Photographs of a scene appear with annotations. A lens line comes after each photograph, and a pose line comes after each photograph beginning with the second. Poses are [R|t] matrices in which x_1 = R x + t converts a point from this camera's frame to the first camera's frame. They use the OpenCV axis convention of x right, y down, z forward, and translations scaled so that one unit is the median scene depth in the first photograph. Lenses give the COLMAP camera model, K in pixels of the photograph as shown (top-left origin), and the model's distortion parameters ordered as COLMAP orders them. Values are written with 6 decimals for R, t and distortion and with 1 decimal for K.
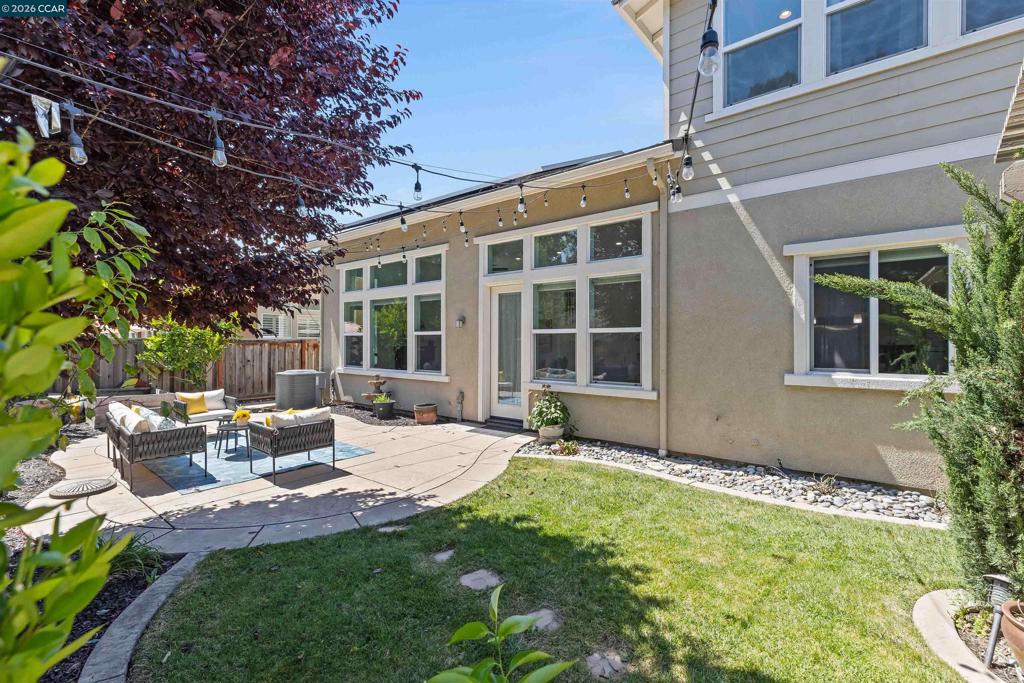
lens RADIAL K [[439.2, 0, 530.8], [0, 439.2, 340.9], [0, 0, 1]] dist [-0.000555, -0.000038]
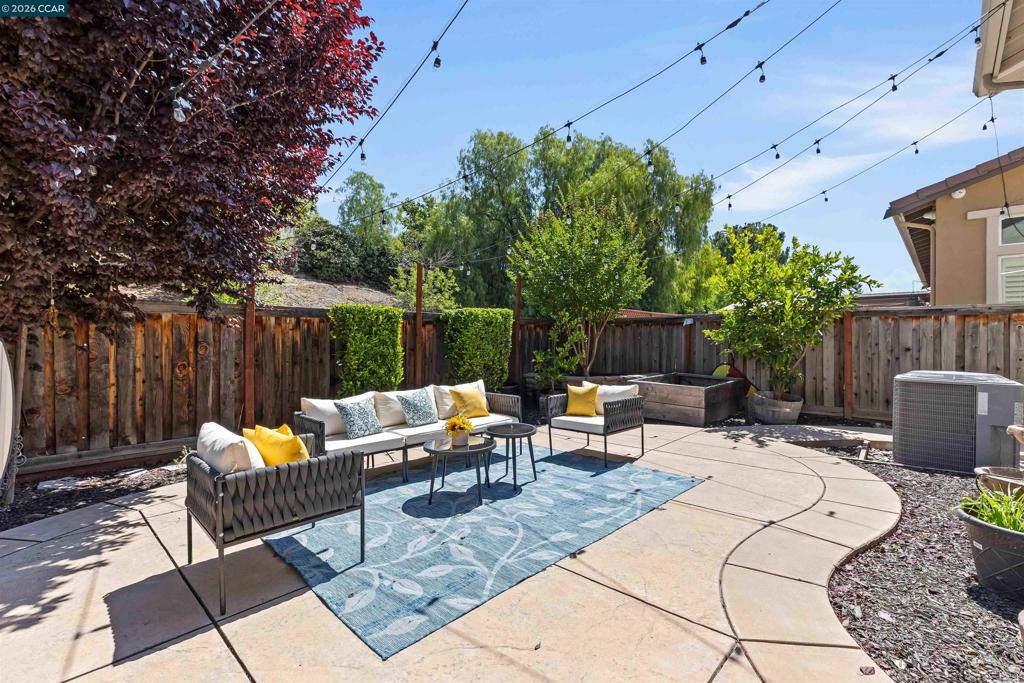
lens RADIAL K [[462.4, 0, 511.9], [0, 462.4, 337.5], [0, 0, 1]] dist [0.002000, 0.000102]
pose [[-0.101096, -0.003895, -0.994869, -0.071304], [-0.000385, 0.999992, -0.003876, 0.040784], [0.994877, -0.000009, -0.101097, 0.734134]]
